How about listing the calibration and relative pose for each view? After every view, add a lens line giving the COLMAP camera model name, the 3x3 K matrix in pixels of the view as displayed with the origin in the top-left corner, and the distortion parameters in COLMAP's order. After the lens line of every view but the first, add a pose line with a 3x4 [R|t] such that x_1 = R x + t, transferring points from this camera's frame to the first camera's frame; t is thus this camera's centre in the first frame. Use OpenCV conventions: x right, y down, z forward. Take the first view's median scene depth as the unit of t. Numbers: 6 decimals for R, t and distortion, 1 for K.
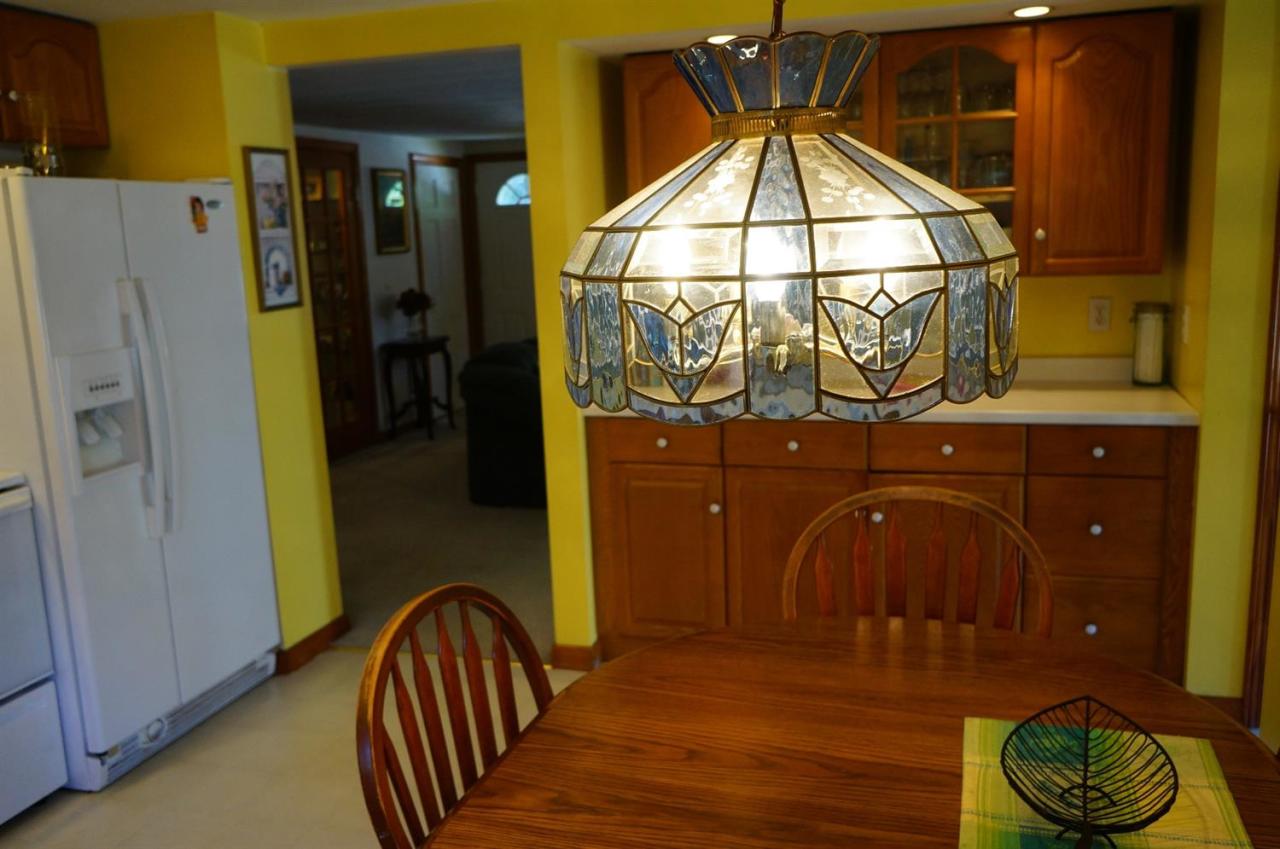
lens RADIAL K [[1089.4, 0, 640.8], [0, 1089.4, 422.8], [0, 0, 1]] dist [-0.017031, 0.002847]
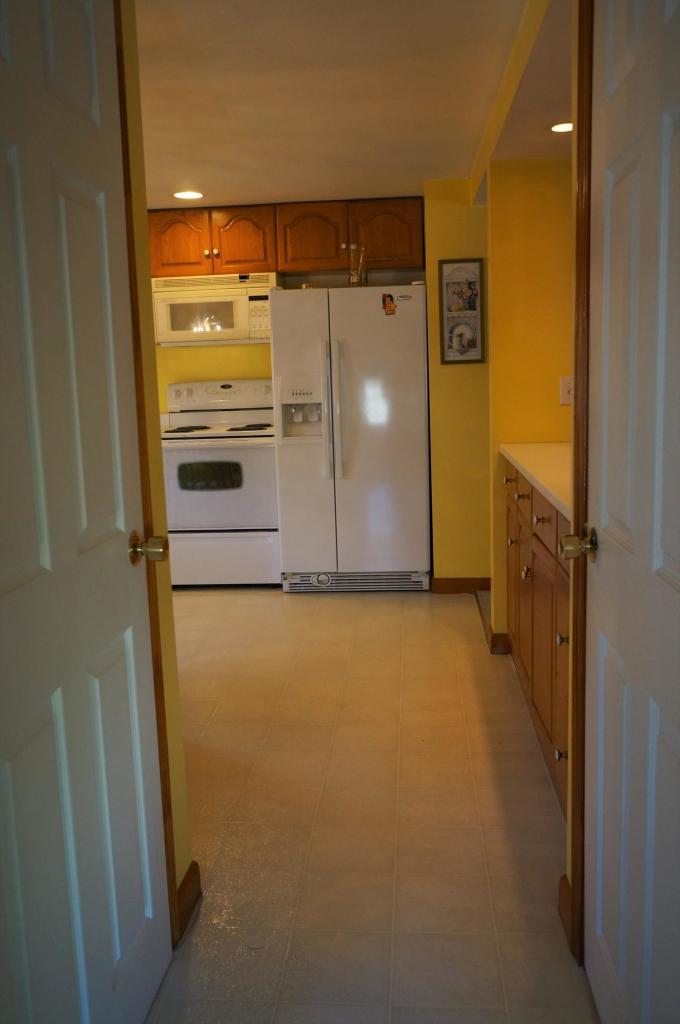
lens RADIAL K [[871.5, 0, 341.3], [0, 871.5, 514.3], [0, 0, 1]] dist [-0.017031, 0.002847]
pose [[0.215258, 0.188569, -0.958178, 0.880945], [-0.153301, 0.975540, 0.157546, -0.064772], [0.964449, 0.112977, 0.238901, 0.569521]]
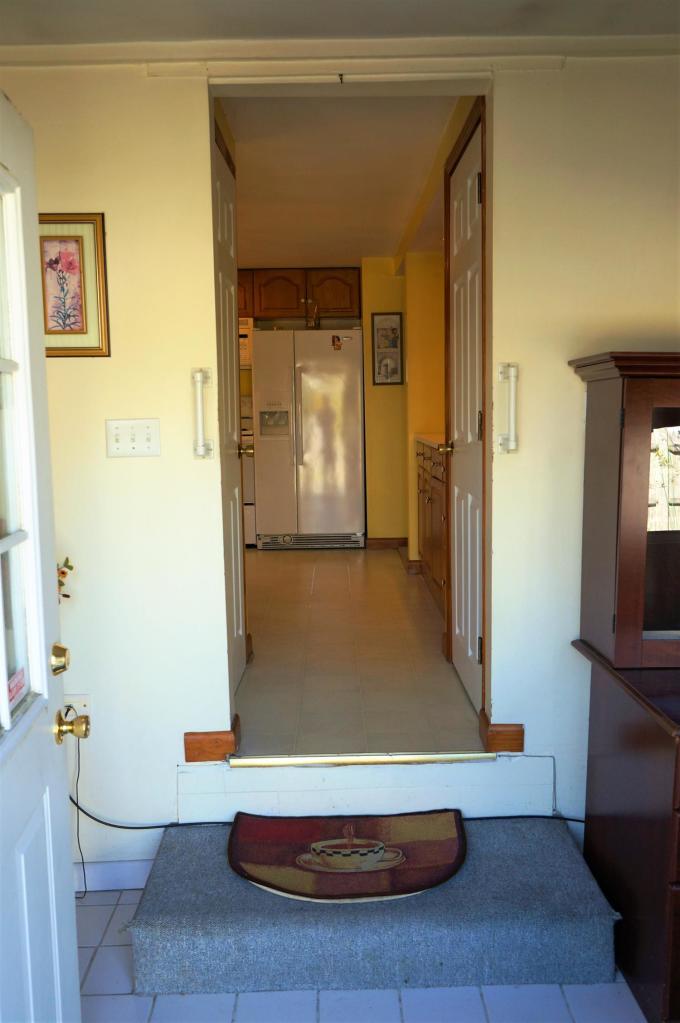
lens RADIAL K [[870.7, 0, 340.4], [0, 870.7, 508.7], [0, 0, 1]] dist [-0.017031, 0.002847]
pose [[0.301541, 0.139449, -0.943201, 1.368095], [-0.168239, 0.981507, 0.091326, -0.002788], [0.938493, 0.131145, 0.319425, 0.383525]]
